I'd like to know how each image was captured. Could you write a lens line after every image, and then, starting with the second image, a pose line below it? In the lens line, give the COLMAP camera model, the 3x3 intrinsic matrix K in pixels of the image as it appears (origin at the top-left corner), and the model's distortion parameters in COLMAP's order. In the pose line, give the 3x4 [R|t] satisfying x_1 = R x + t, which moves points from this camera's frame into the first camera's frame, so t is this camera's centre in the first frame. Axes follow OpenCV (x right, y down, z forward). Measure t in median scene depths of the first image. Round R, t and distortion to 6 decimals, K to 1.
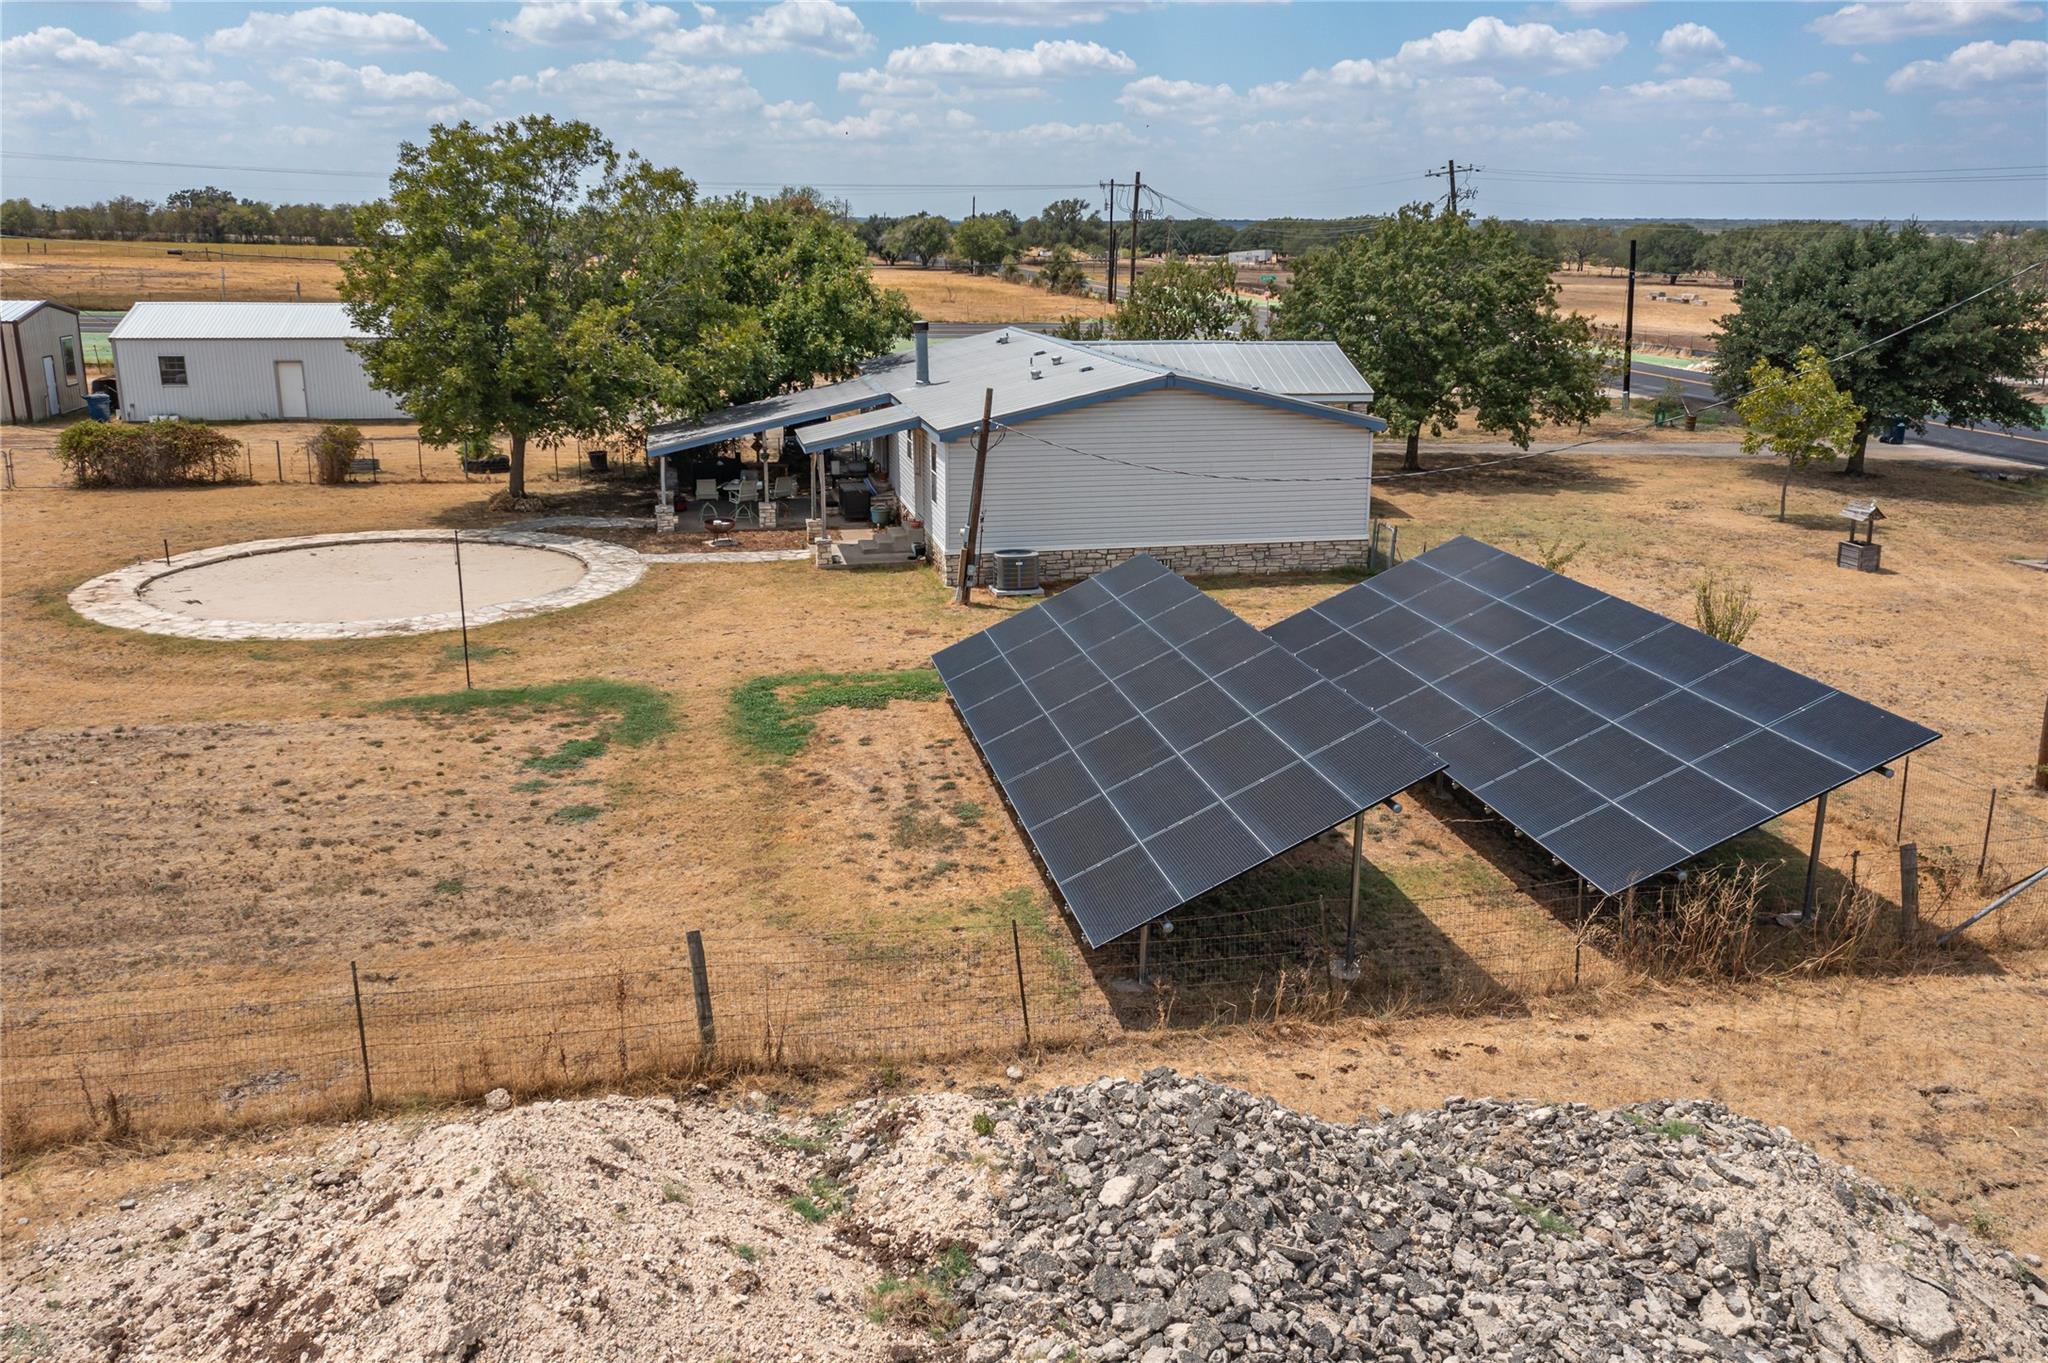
lens RADIAL K [[1638.6, 0, 1024.0], [0, 1638.6, 681.5], [0, 0, 1]] dist [-0.005813, -0.005062]
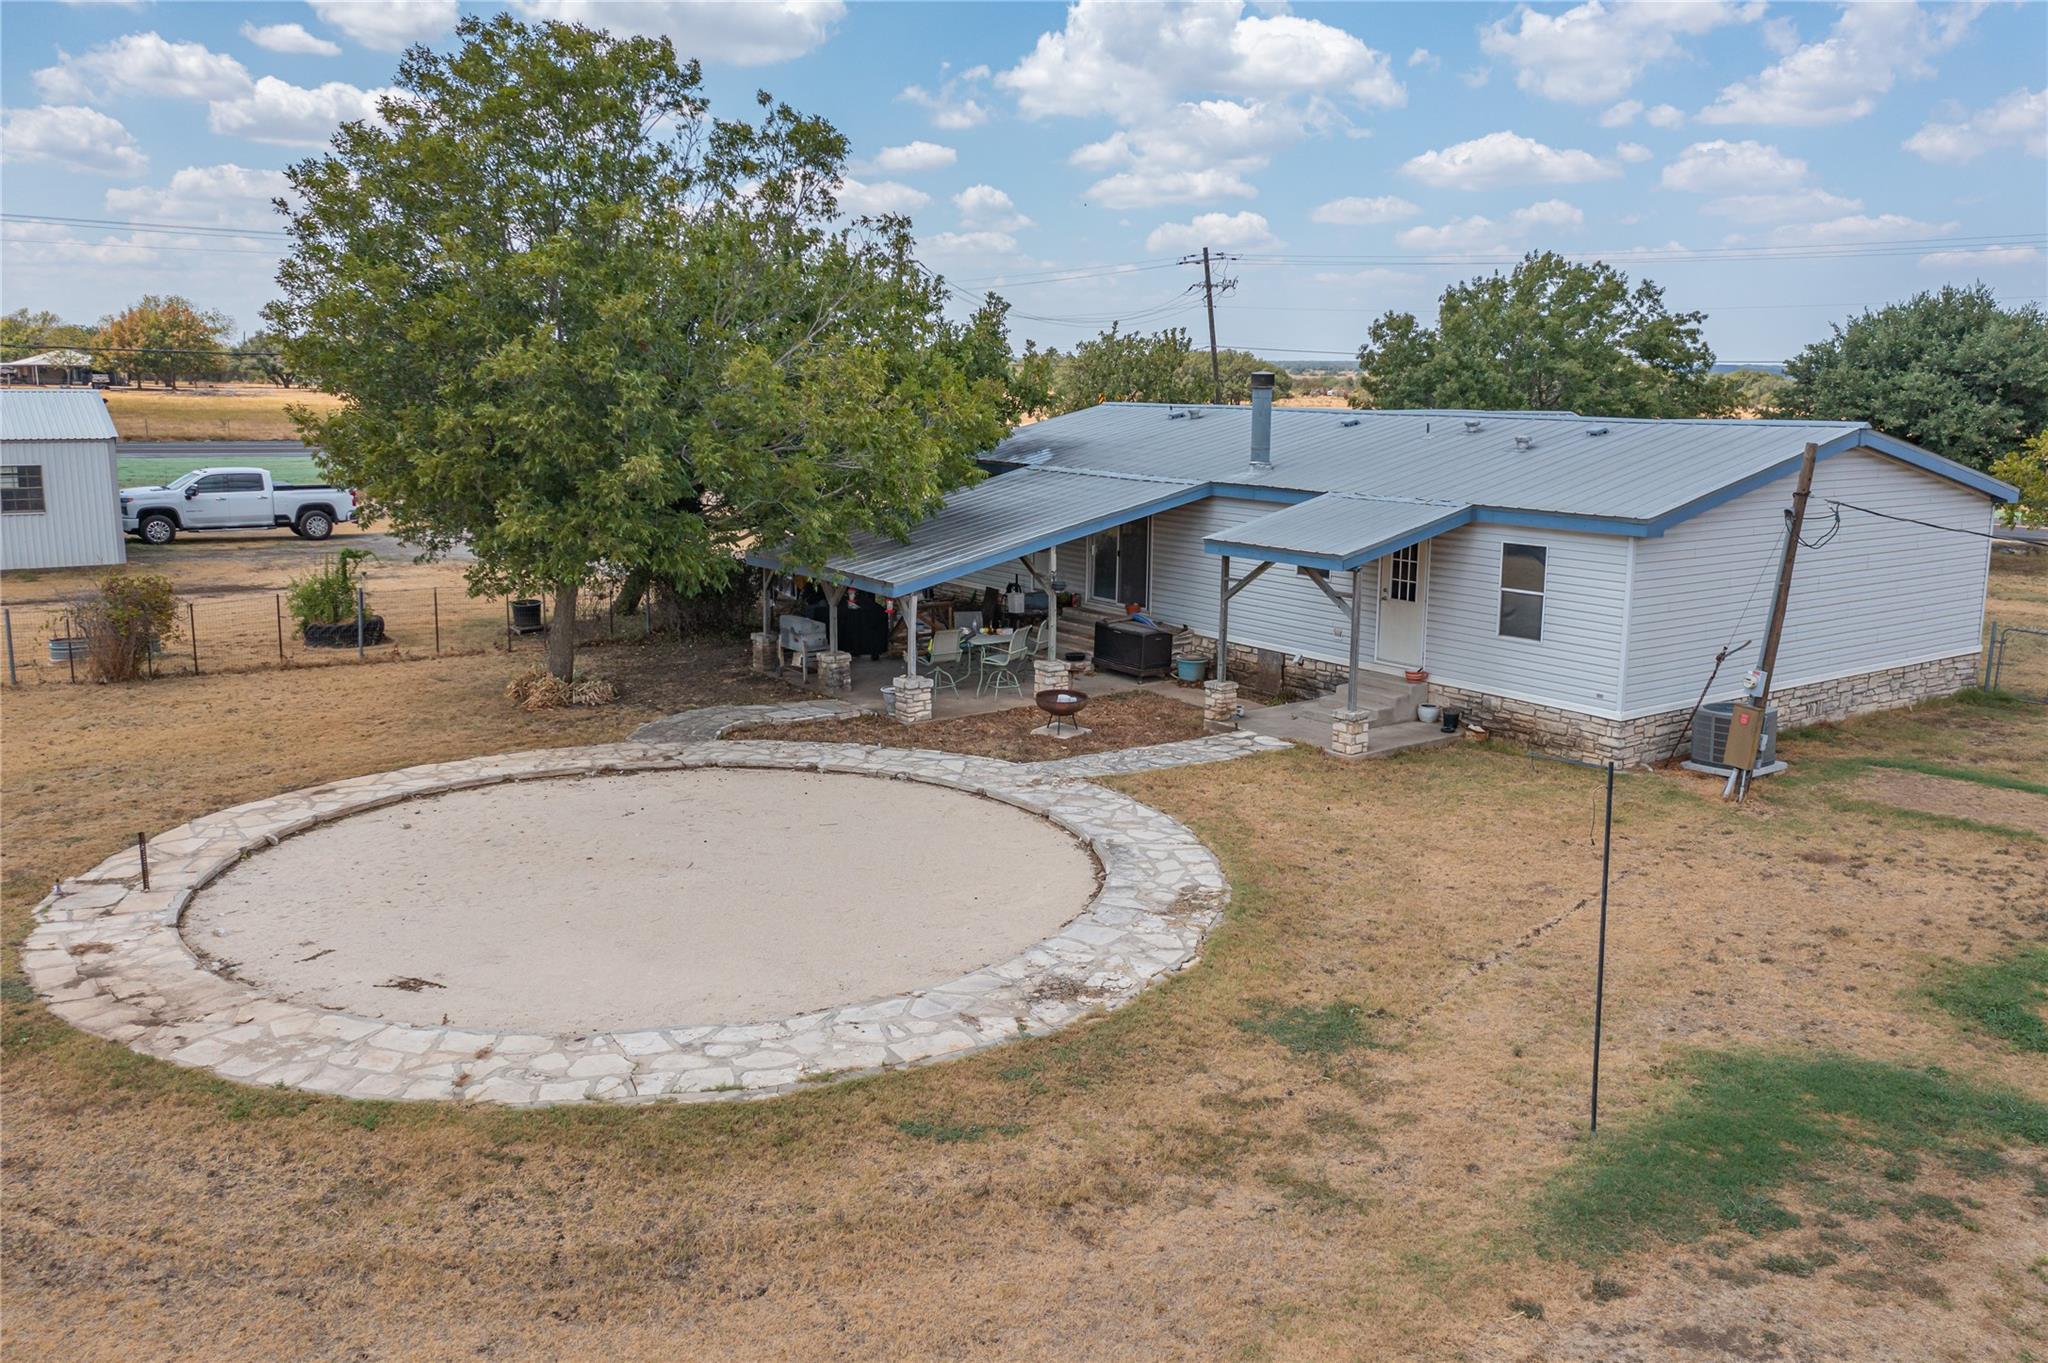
lens RADIAL K [[1638.6, 0, 1024.0], [0, 1638.6, 681.5], [0, 0, 1]] dist [-0.005813, -0.005062]
pose [[0.915687, -0.070550, 0.395650, -0.587861], [0.103345, 0.992701, -0.062167, -0.091653], [-0.388377, 0.097814, 0.916295, 0.635655]]
